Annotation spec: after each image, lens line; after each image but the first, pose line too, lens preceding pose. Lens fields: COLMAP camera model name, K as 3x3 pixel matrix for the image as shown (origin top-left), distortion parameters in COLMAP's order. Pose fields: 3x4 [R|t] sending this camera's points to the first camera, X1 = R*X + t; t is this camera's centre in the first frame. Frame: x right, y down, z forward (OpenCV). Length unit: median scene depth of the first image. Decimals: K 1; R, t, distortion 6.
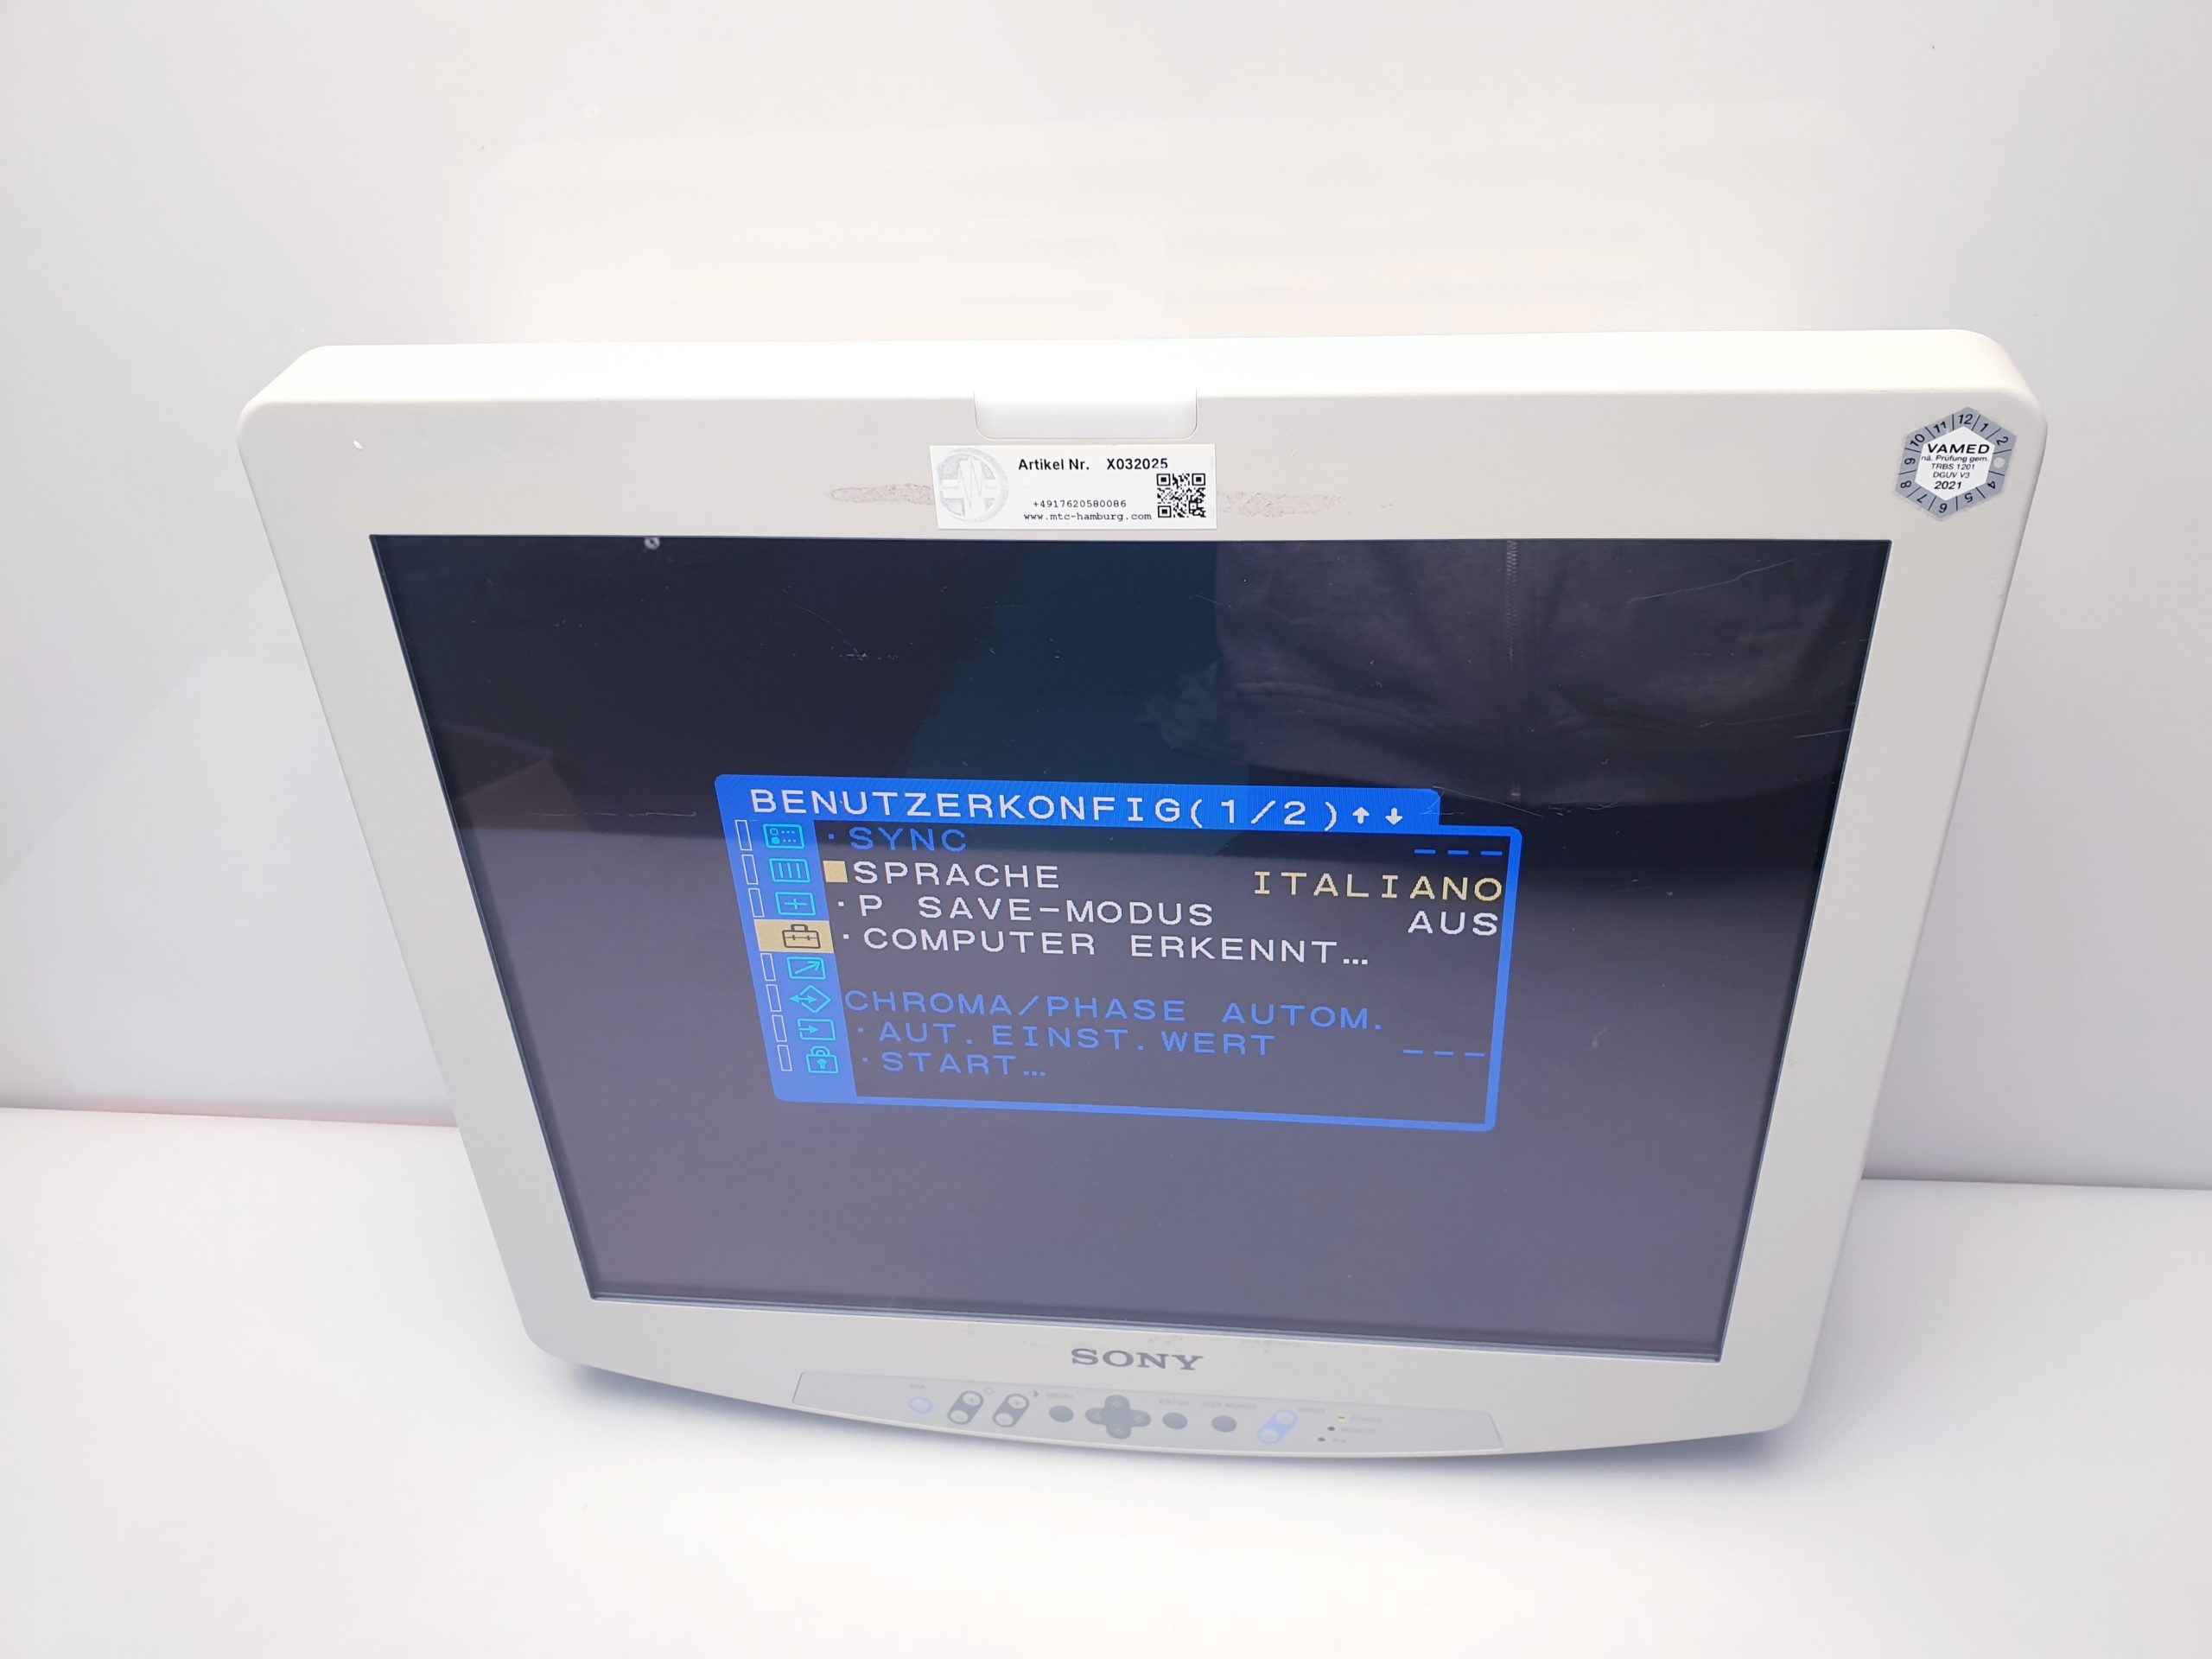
lens RADIAL K [[1836.4, 0, 1115.5], [0, 1836.4, 826.2], [0, 0, 1]] dist [0.028881, -0.076242]
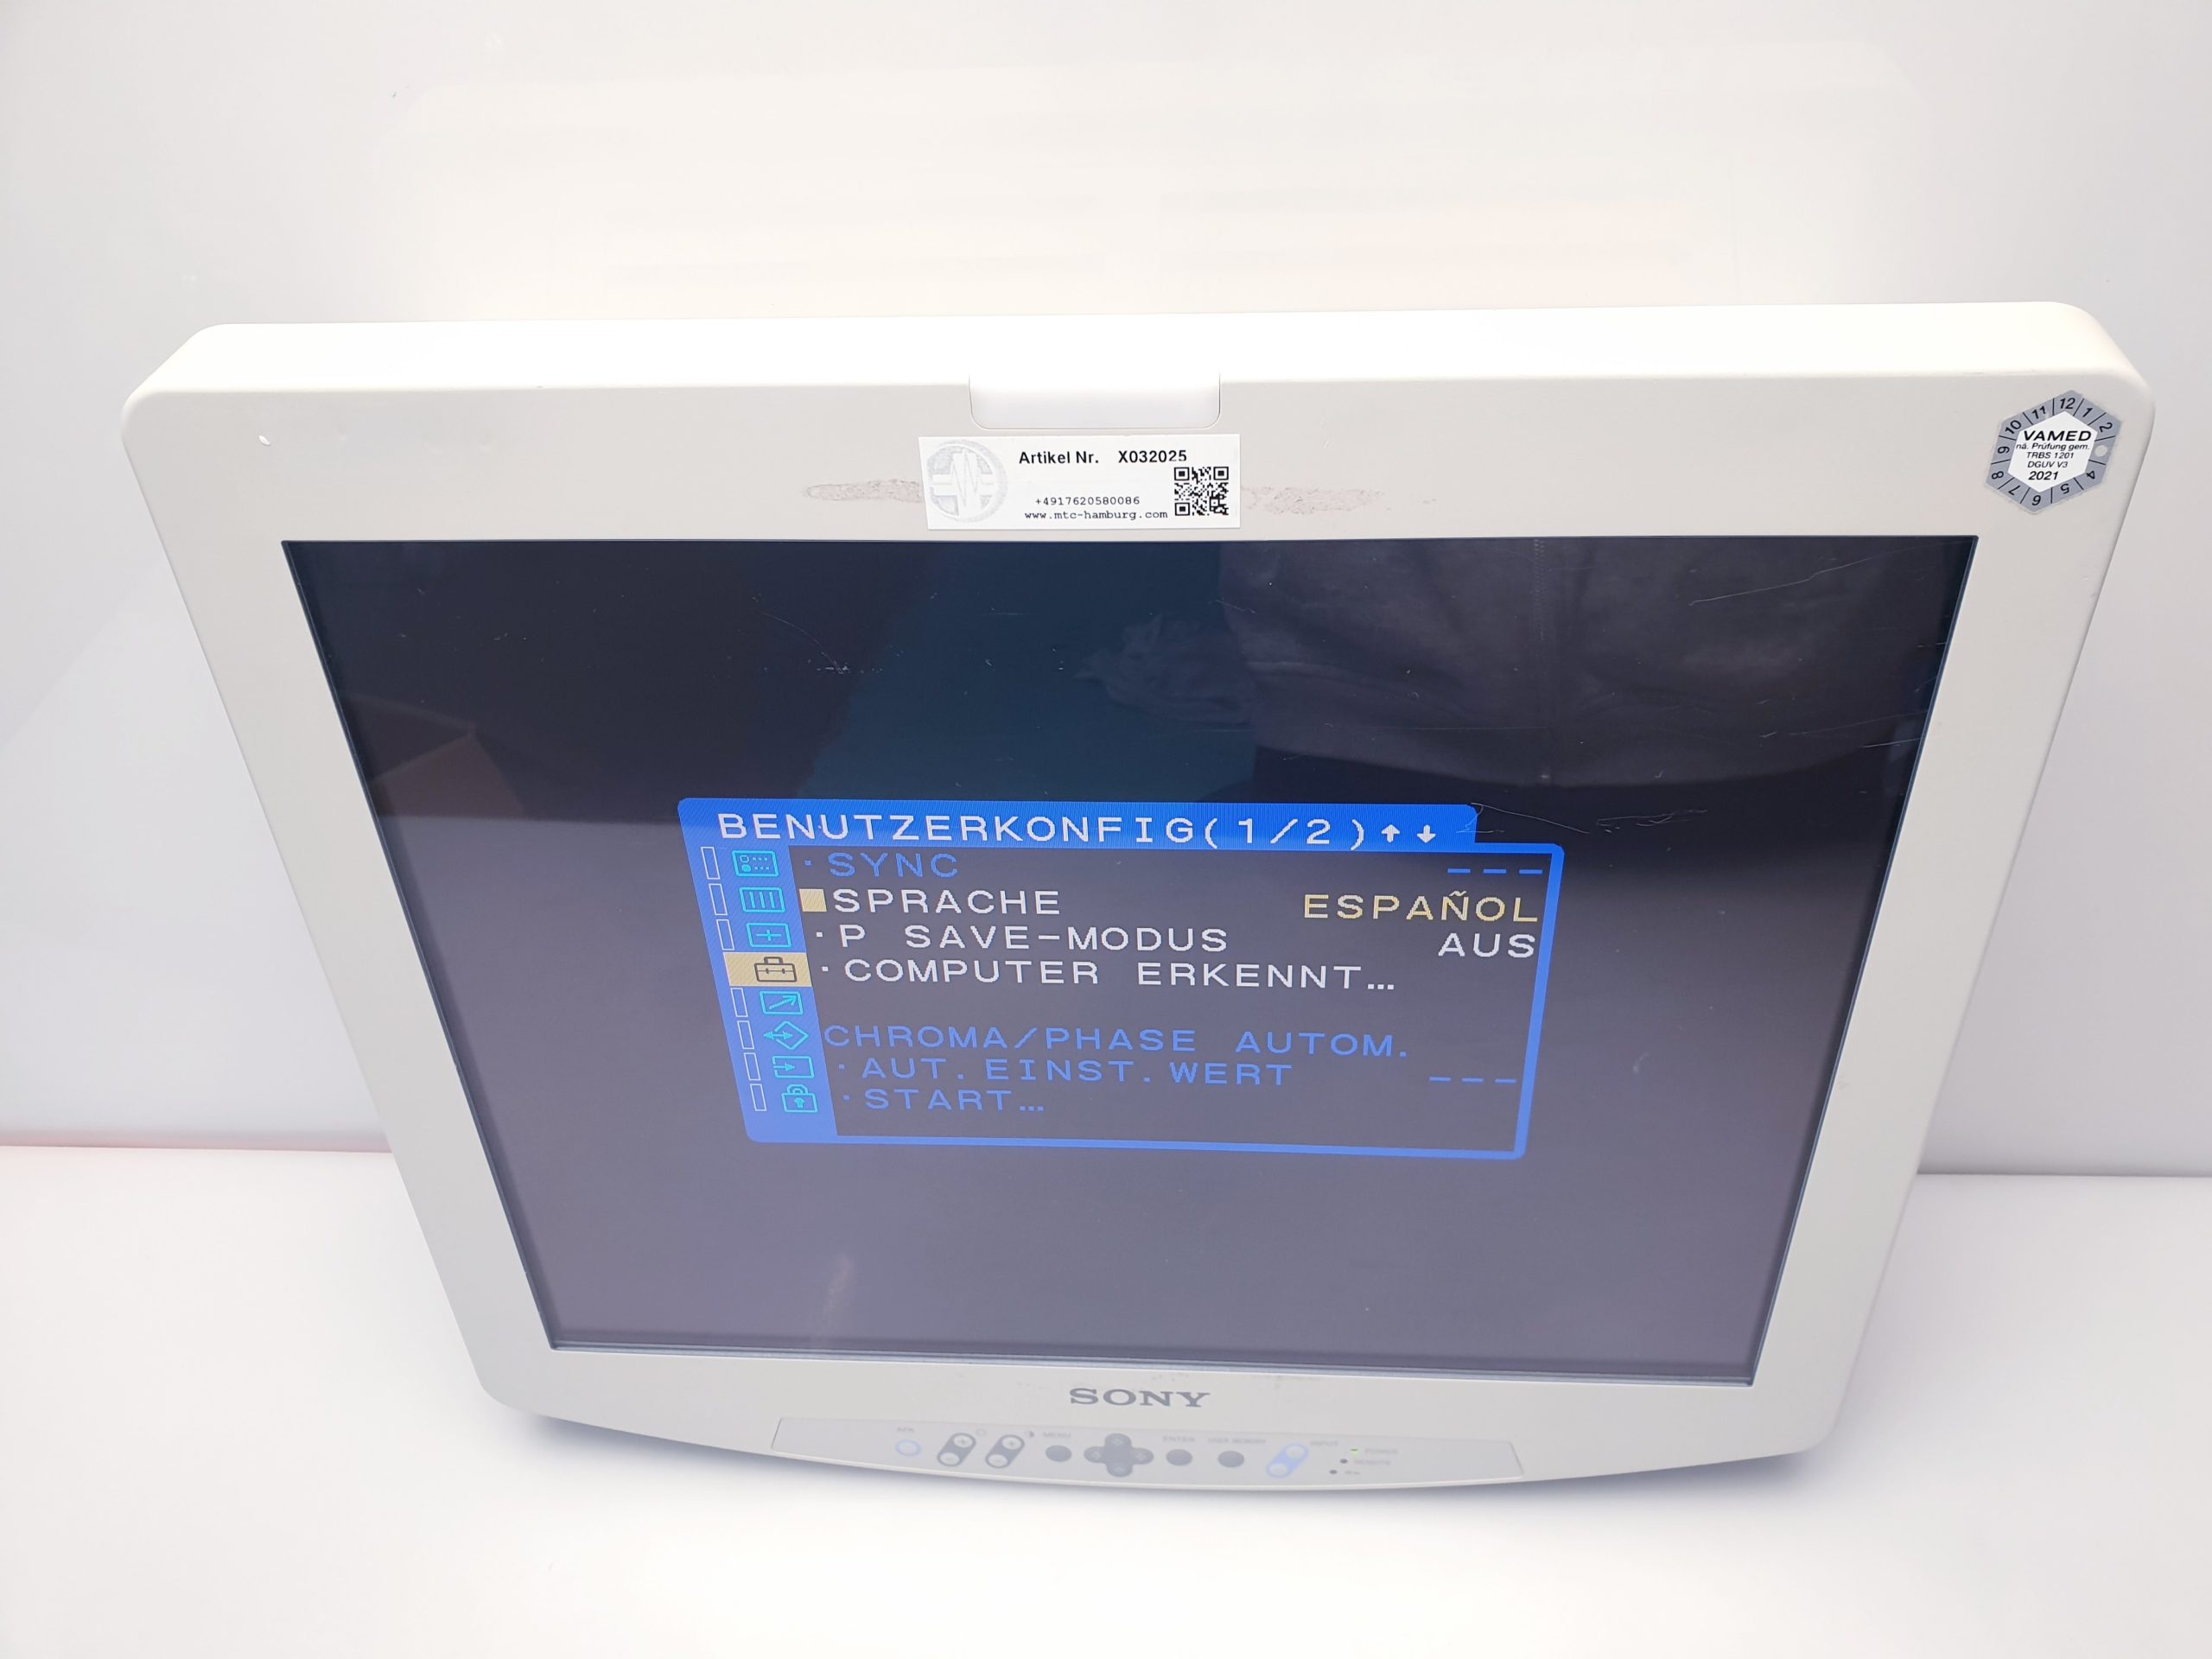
lens RADIAL K [[1836.4, 0, 1133.3], [0, 1836.4, 850.2], [0, 0, 1]] dist [0.028881, -0.076242]
pose [[0.998727, -0.018065, 0.047105, -0.036790], [0.015944, 0.998859, 0.045022, -0.039253], [-0.047865, -0.044214, 0.997875, 0.084418]]
